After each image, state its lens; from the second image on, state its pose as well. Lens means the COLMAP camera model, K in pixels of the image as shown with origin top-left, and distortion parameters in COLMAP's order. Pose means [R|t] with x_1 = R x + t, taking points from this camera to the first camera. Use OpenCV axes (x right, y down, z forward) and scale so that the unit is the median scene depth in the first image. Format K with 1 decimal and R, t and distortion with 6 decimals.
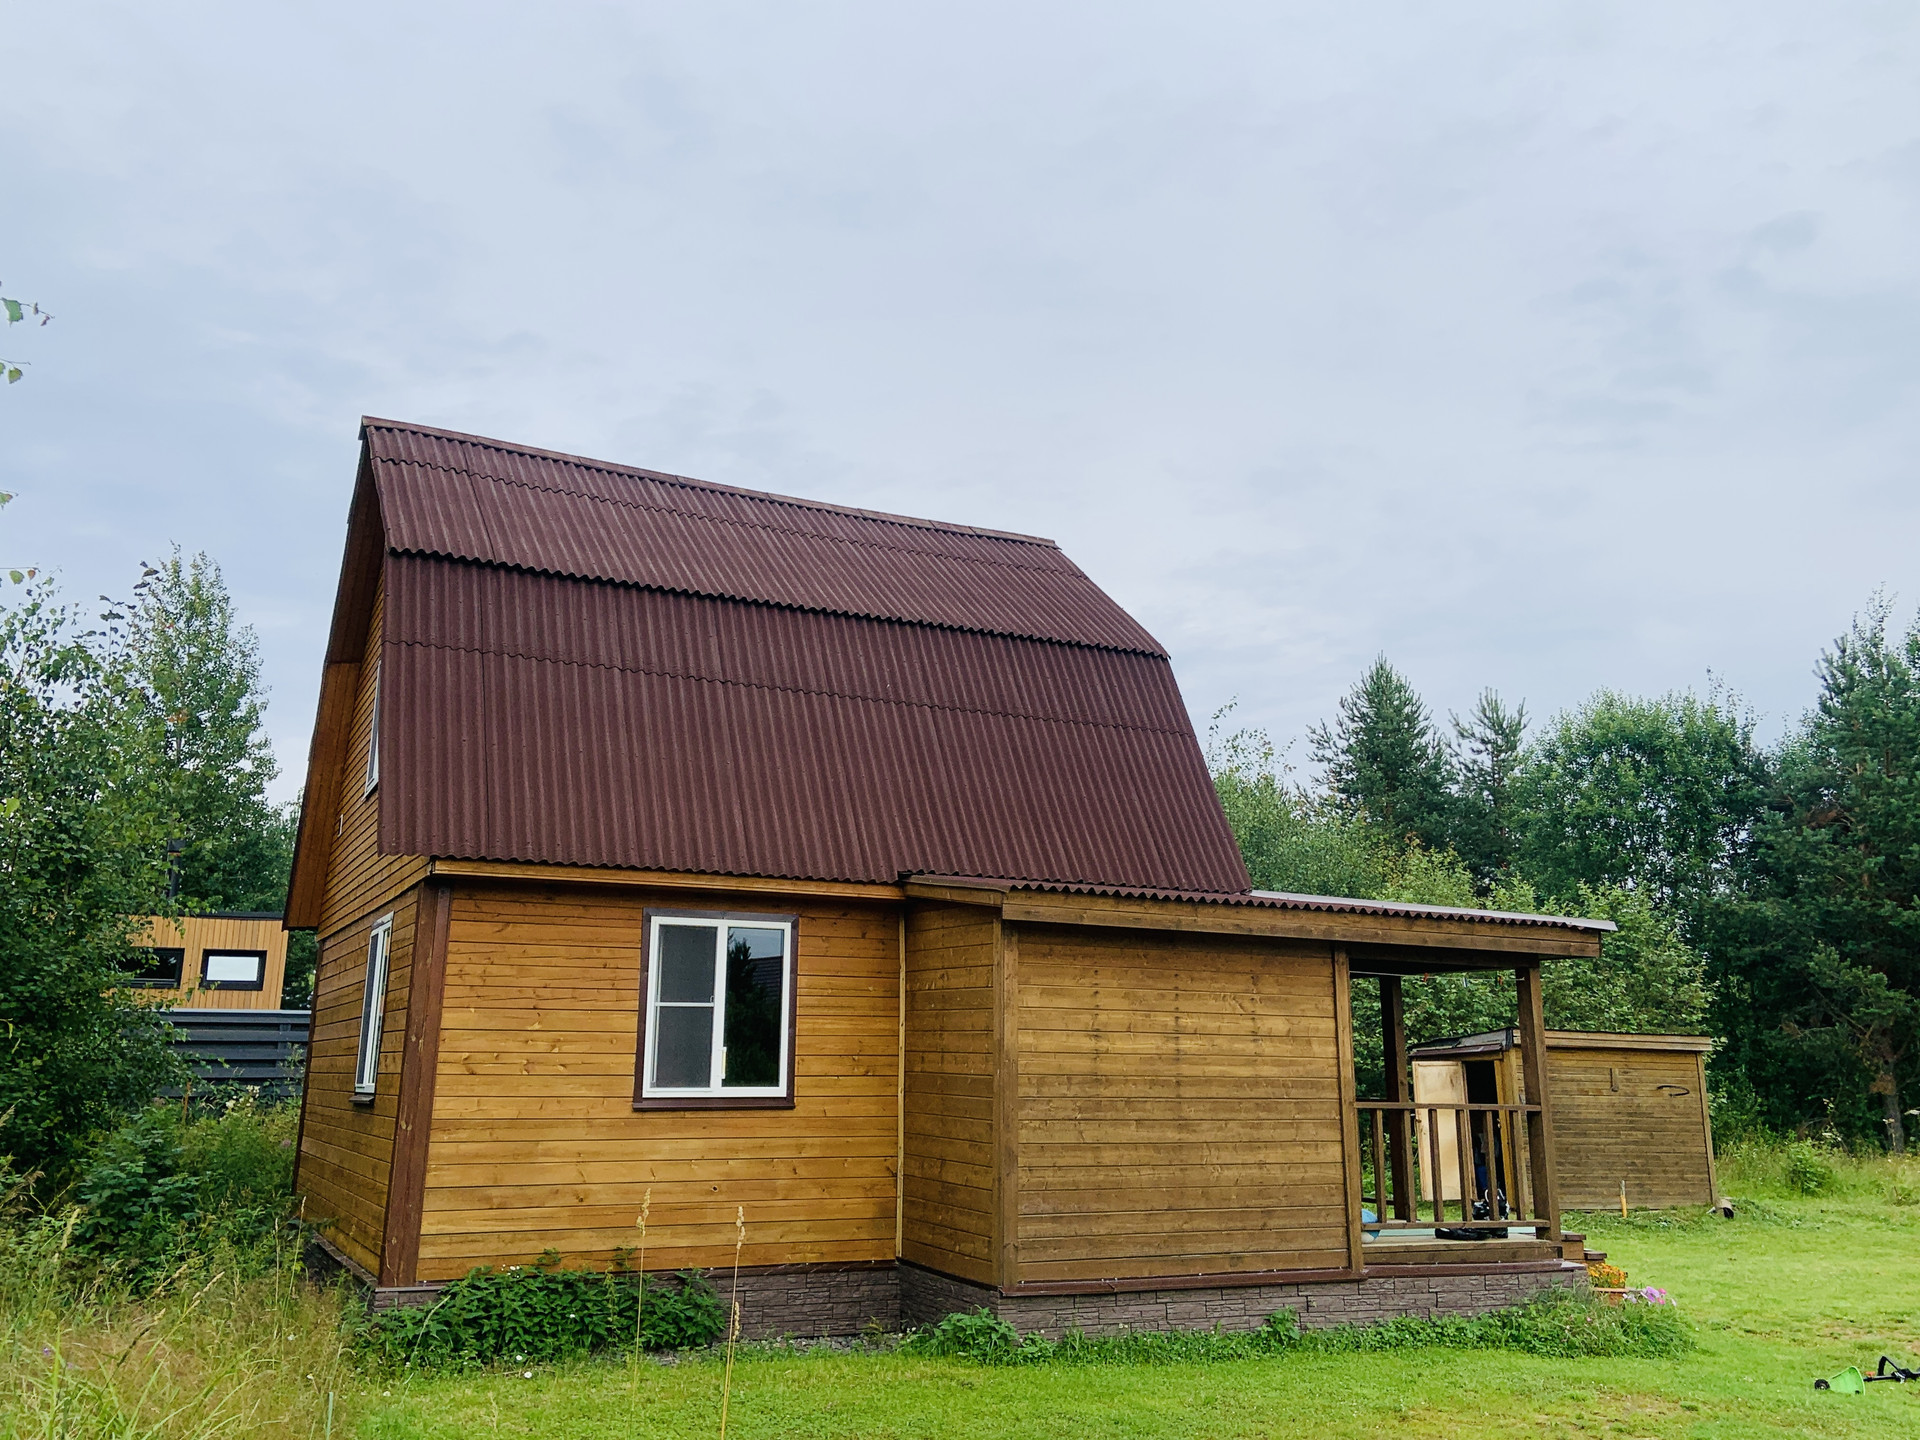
lens RADIAL K [[1624.4, 0, 958.8], [0, 1624.4, 722.6], [0, 0, 1]] dist [0.014342, 0.020909]
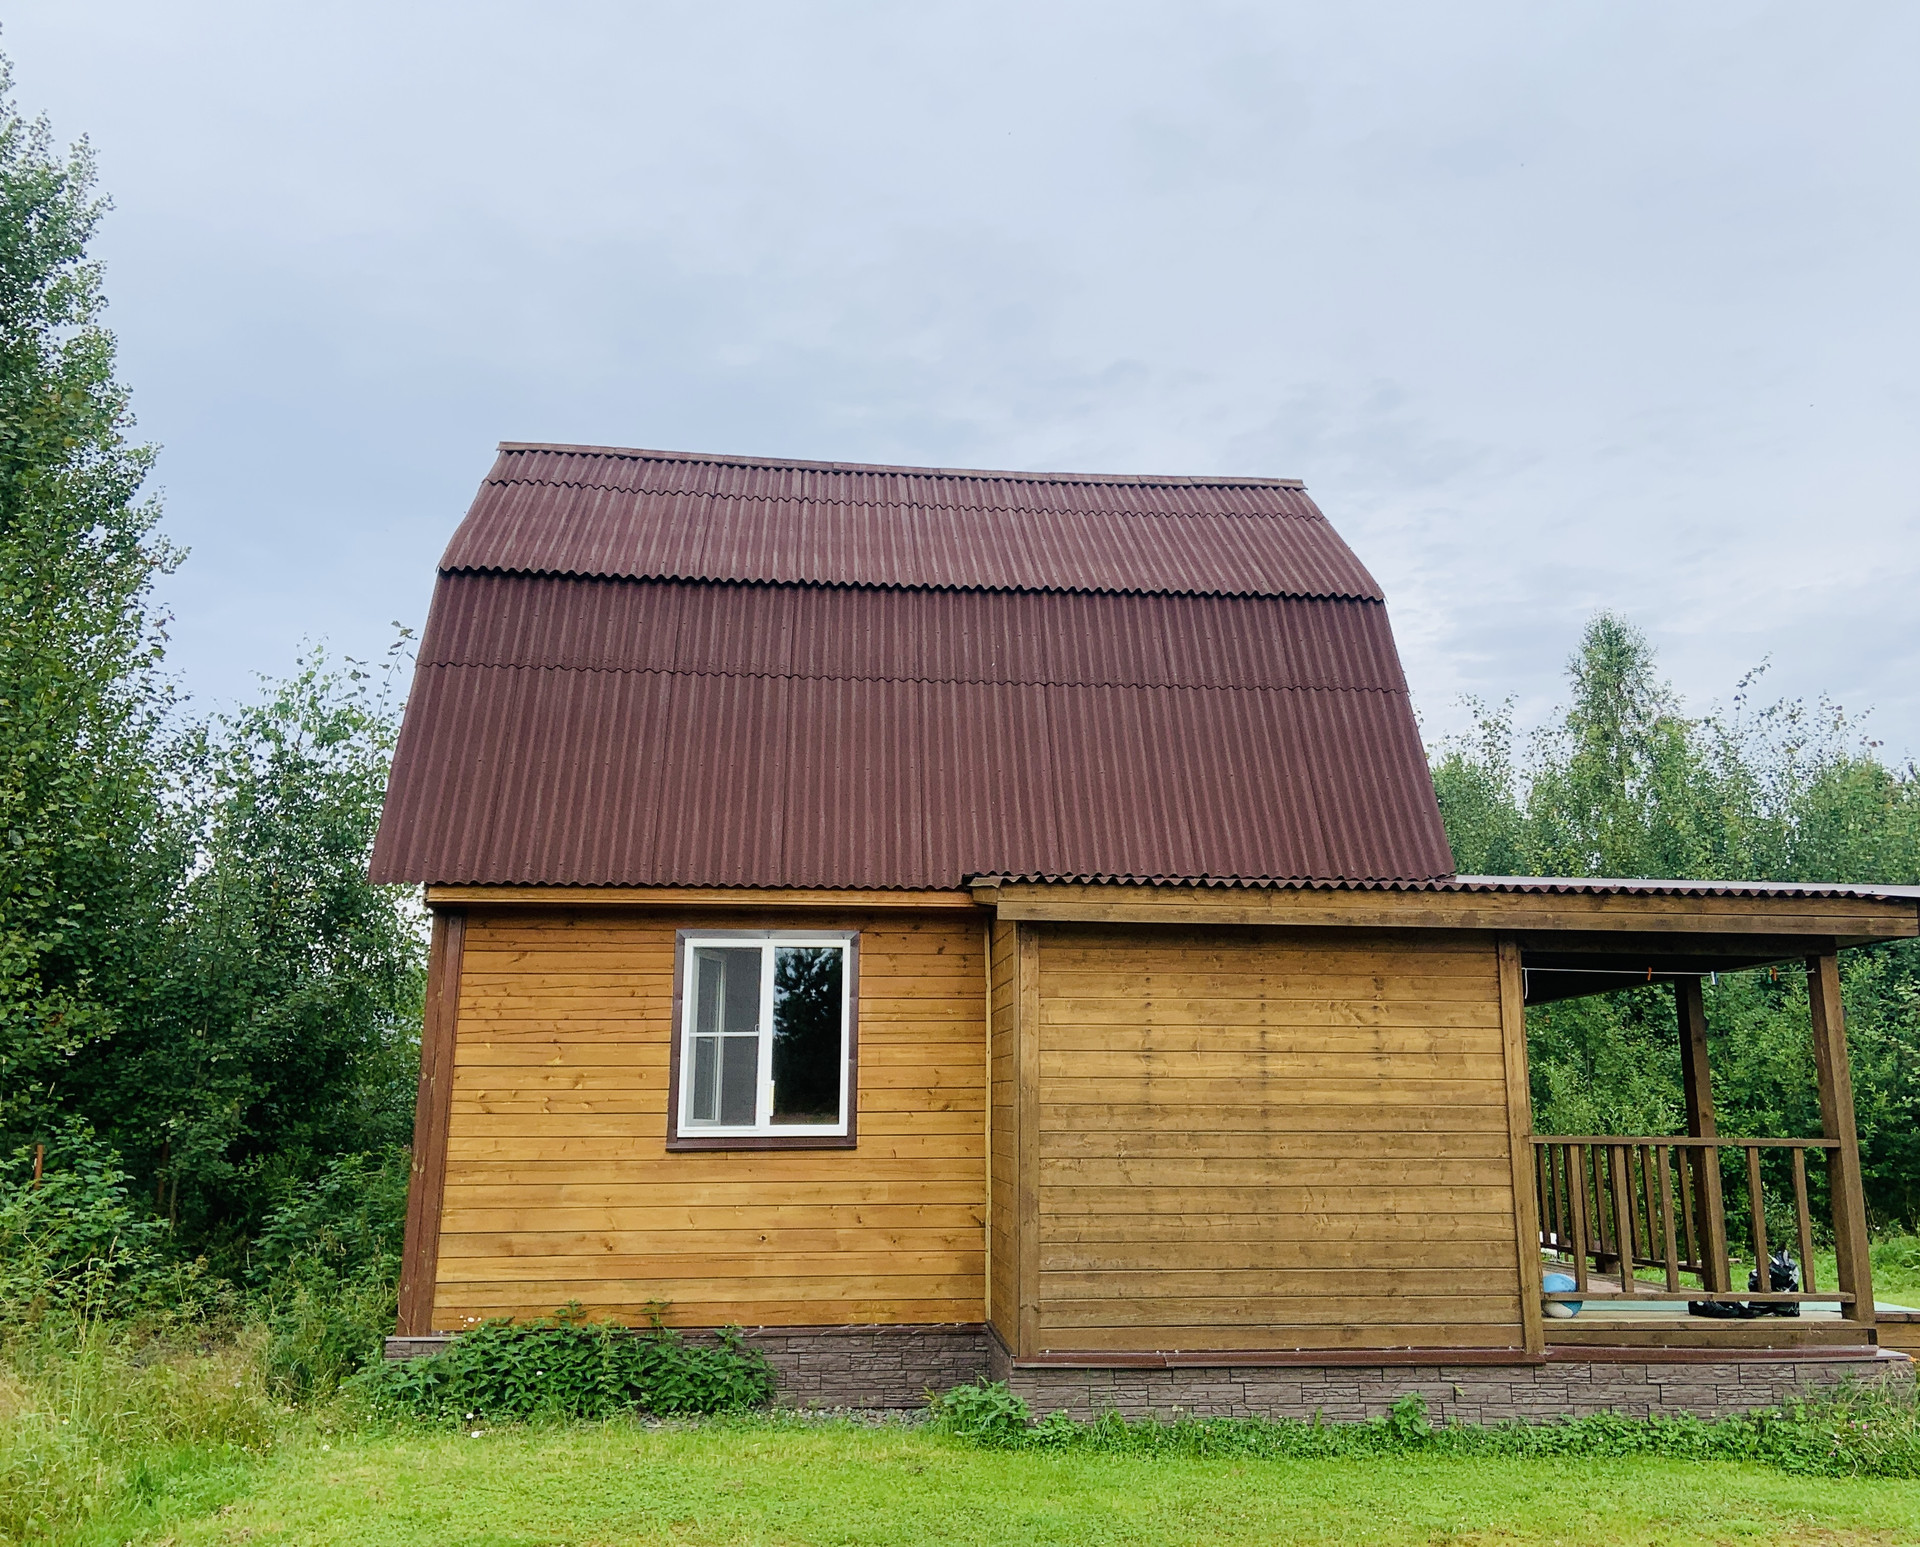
lens RADIAL K [[1752.9, 0, 960.0], [0, 1752.9, 771.7], [0, 0, 1]] dist [0.017512, 0.000000]
pose [[0.941390, -0.078228, -0.328125, 0.284704], [0.081794, 0.996645, -0.002942, 0.041974], [0.327254, -0.024069, 0.944630, 0.128306]]
